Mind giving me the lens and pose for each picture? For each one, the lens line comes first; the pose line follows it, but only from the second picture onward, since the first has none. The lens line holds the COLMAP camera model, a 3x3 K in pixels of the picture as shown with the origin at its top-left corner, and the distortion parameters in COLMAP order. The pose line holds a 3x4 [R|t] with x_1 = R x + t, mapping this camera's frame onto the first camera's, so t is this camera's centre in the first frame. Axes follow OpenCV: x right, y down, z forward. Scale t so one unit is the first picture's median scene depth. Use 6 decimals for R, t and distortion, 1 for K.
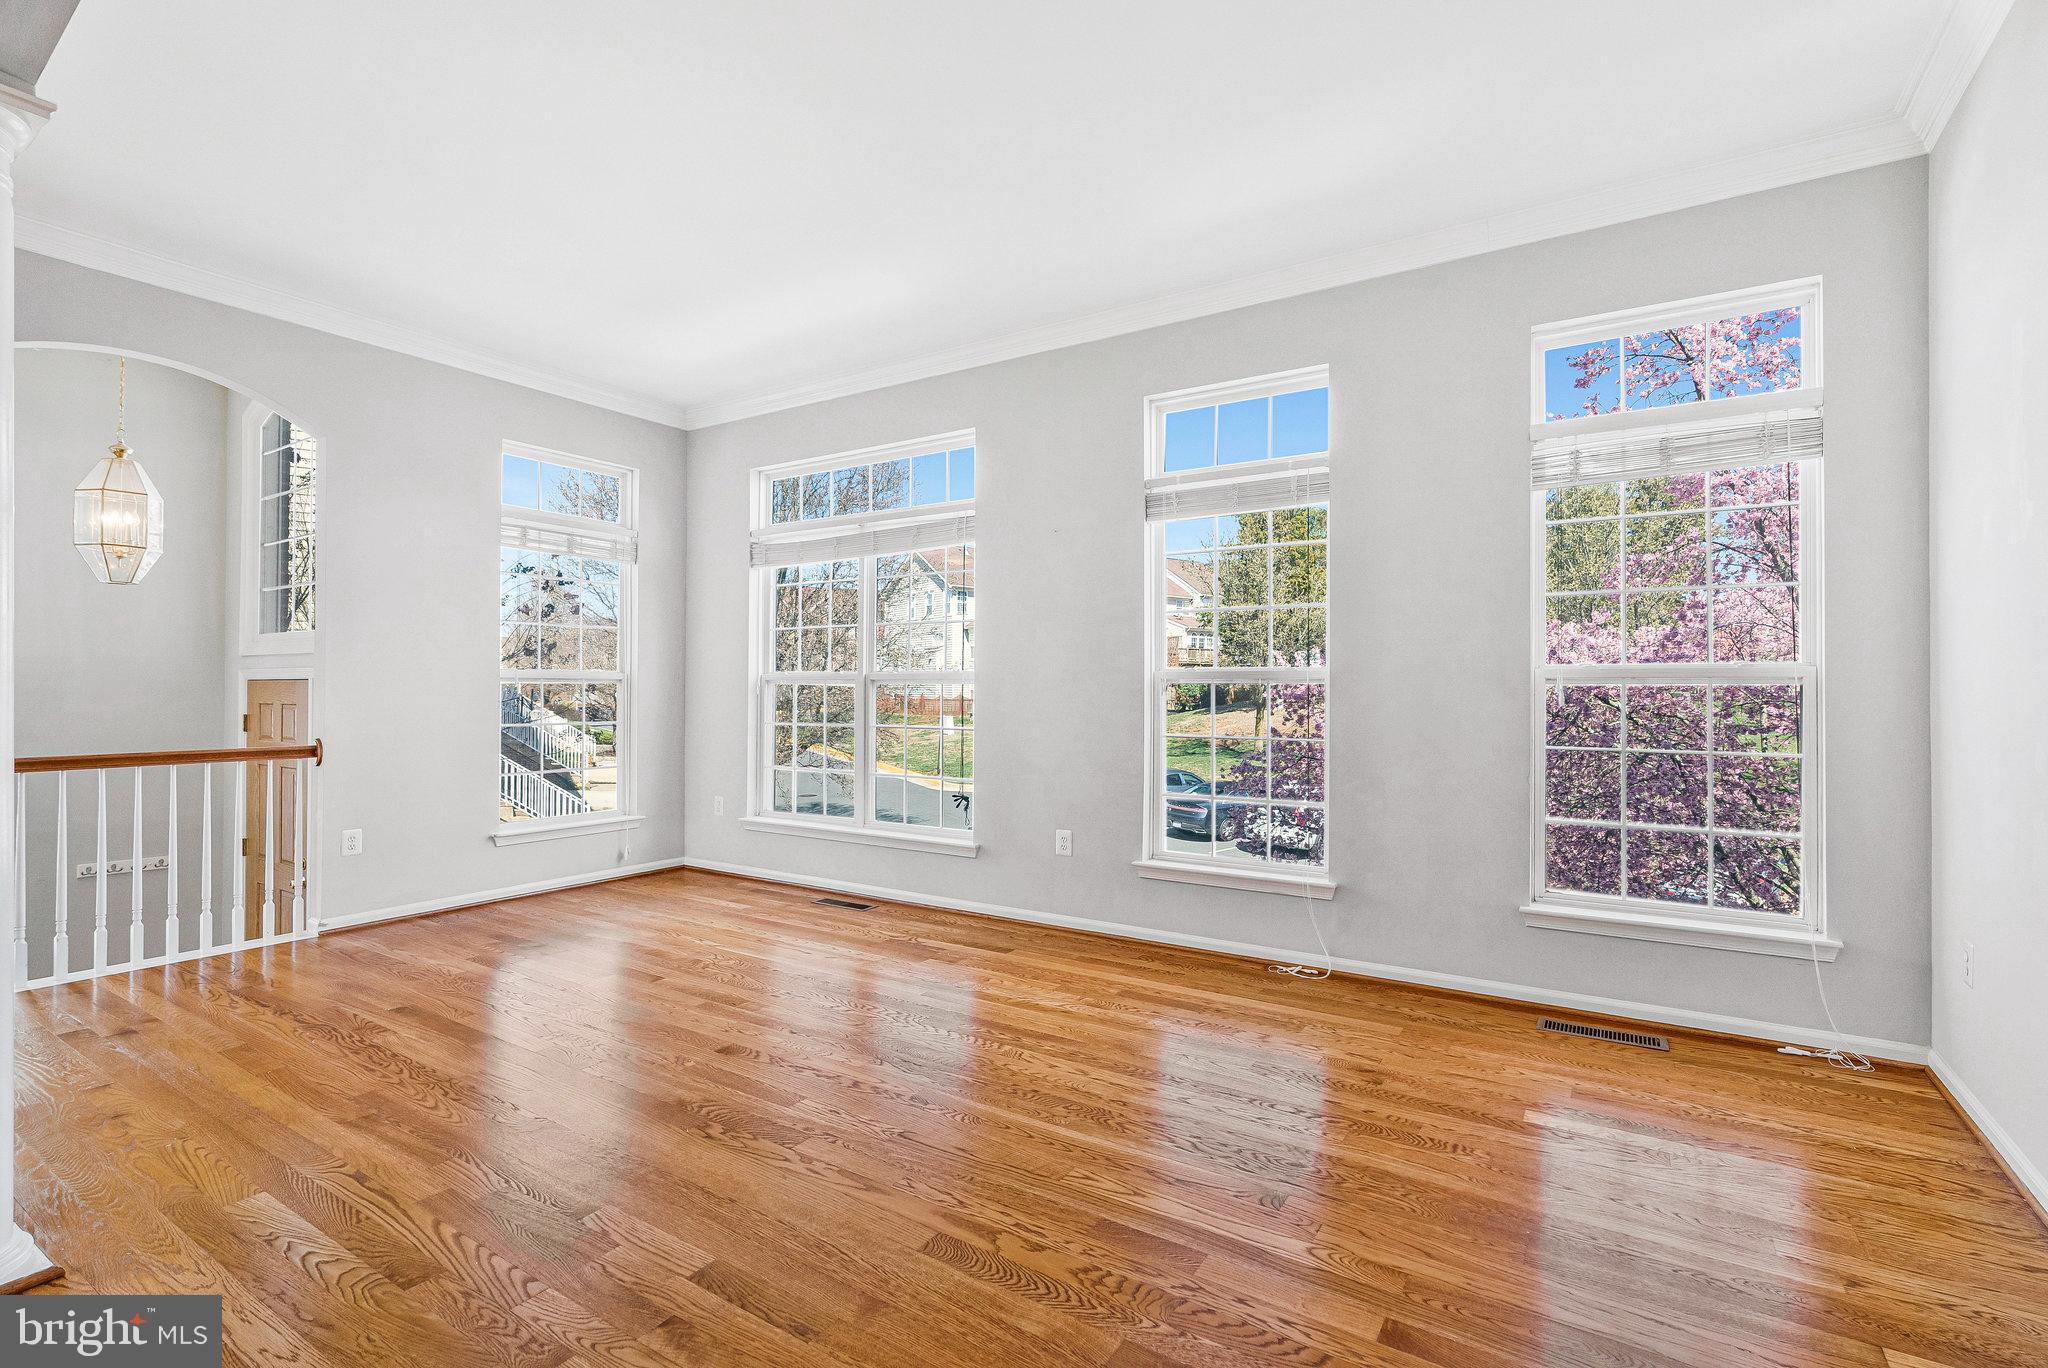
lens RADIAL K [[938.8, 0, 1029.9], [0, 938.8, 676.1], [0, 0, 1]] dist [-0.003725, 0.000529]
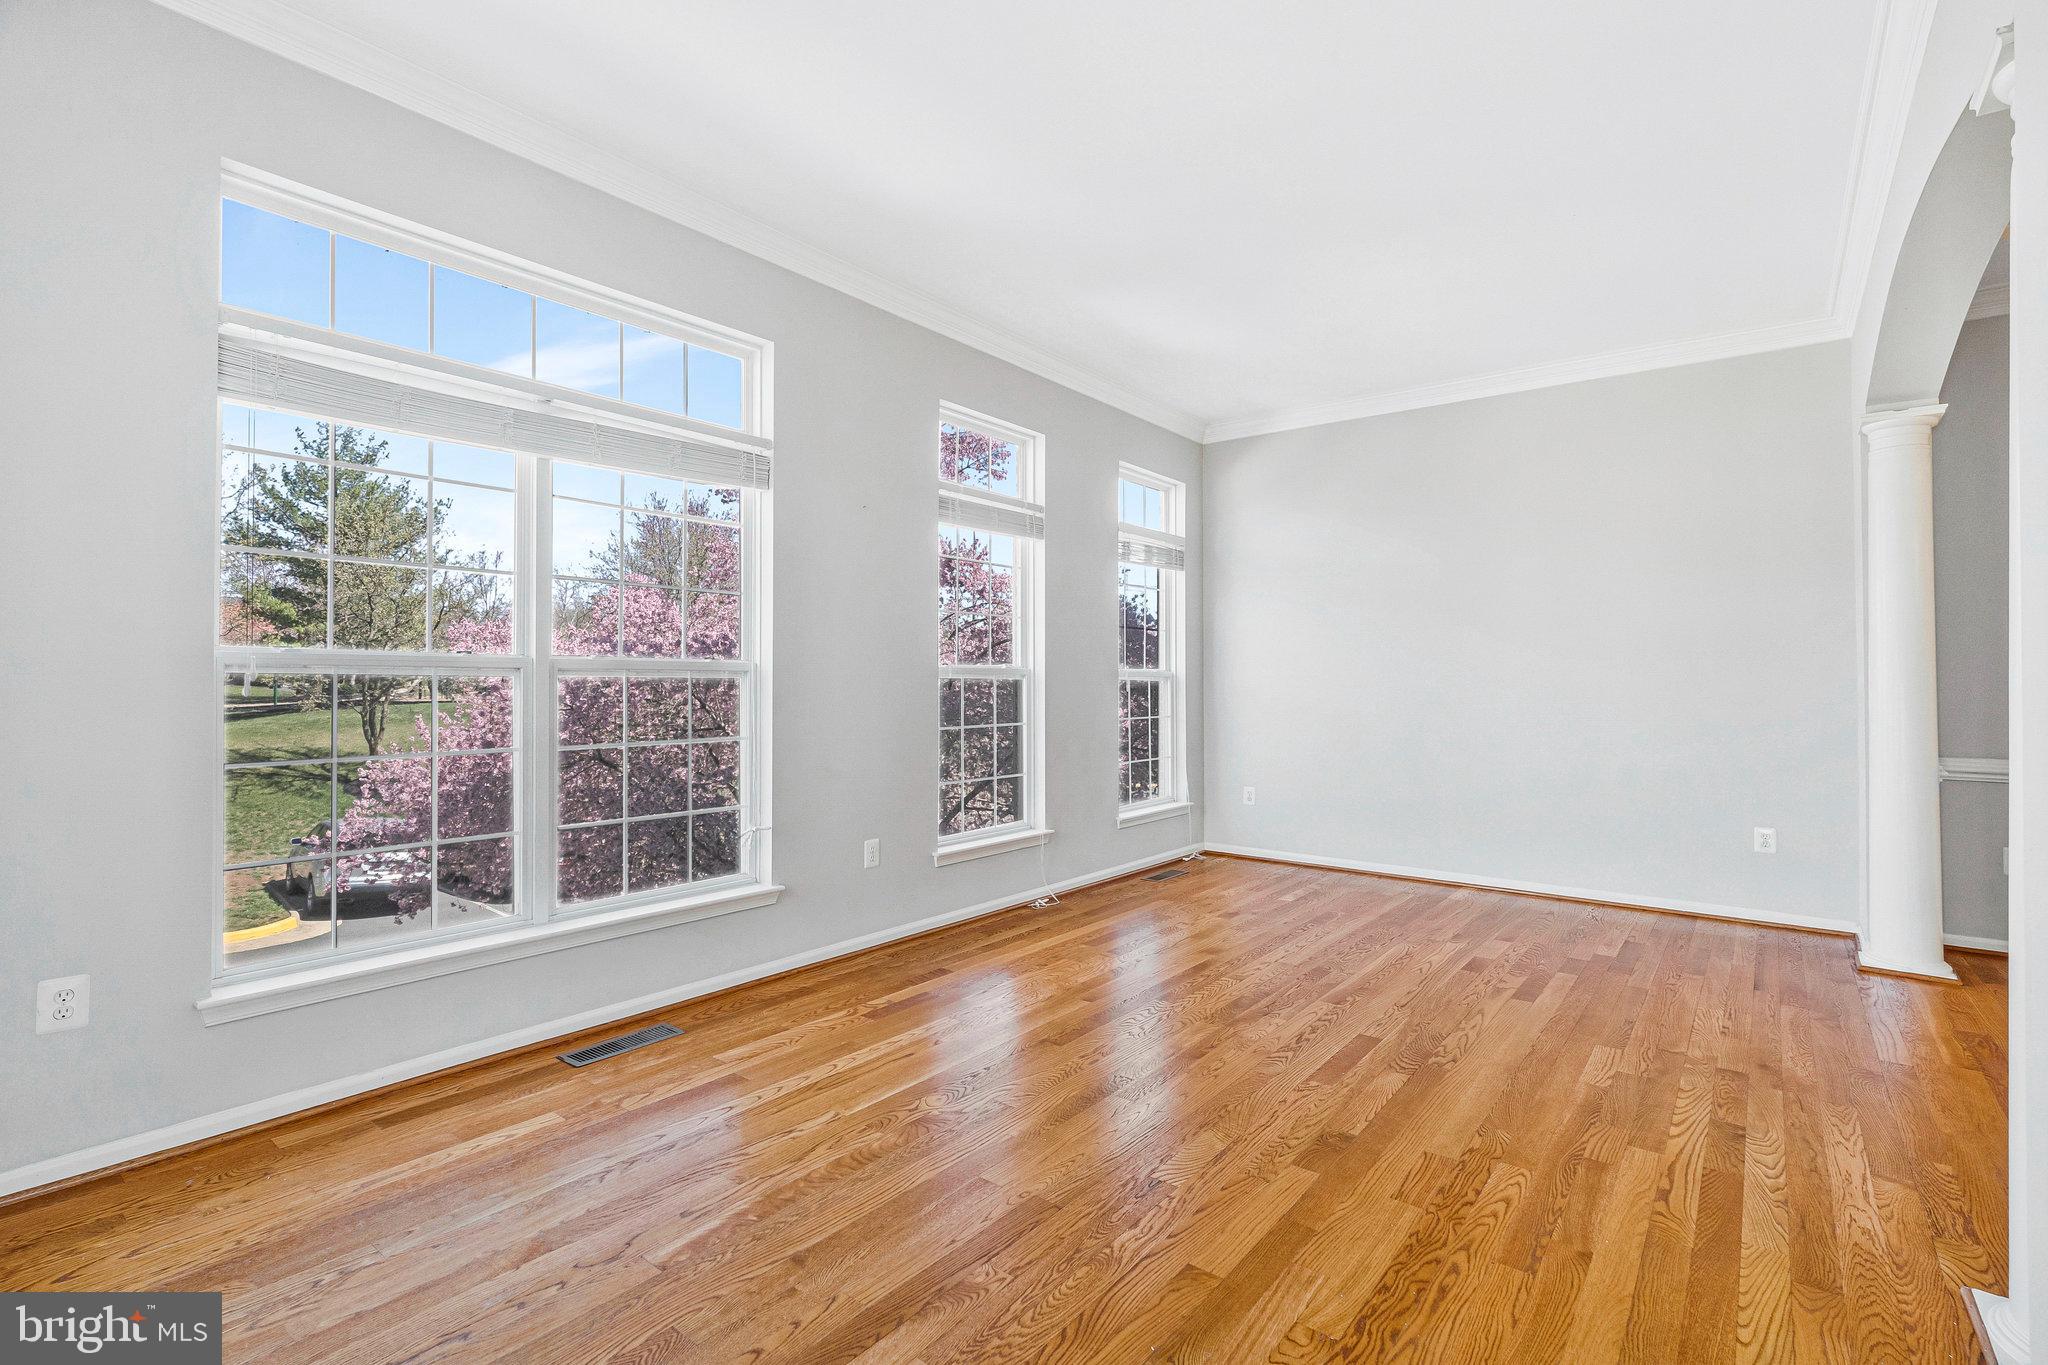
lens RADIAL K [[939.2, 0, 1024.0], [0, 939.2, 682.5], [0, 0, 1]] dist [-0.003682, 0.000111]
pose [[0.100812, -0.003327, 0.994900, -1.103621], [-0.019950, 0.999787, 0.005365, 0.004844], [-0.994705, -0.020389, 0.100724, 0.991666]]
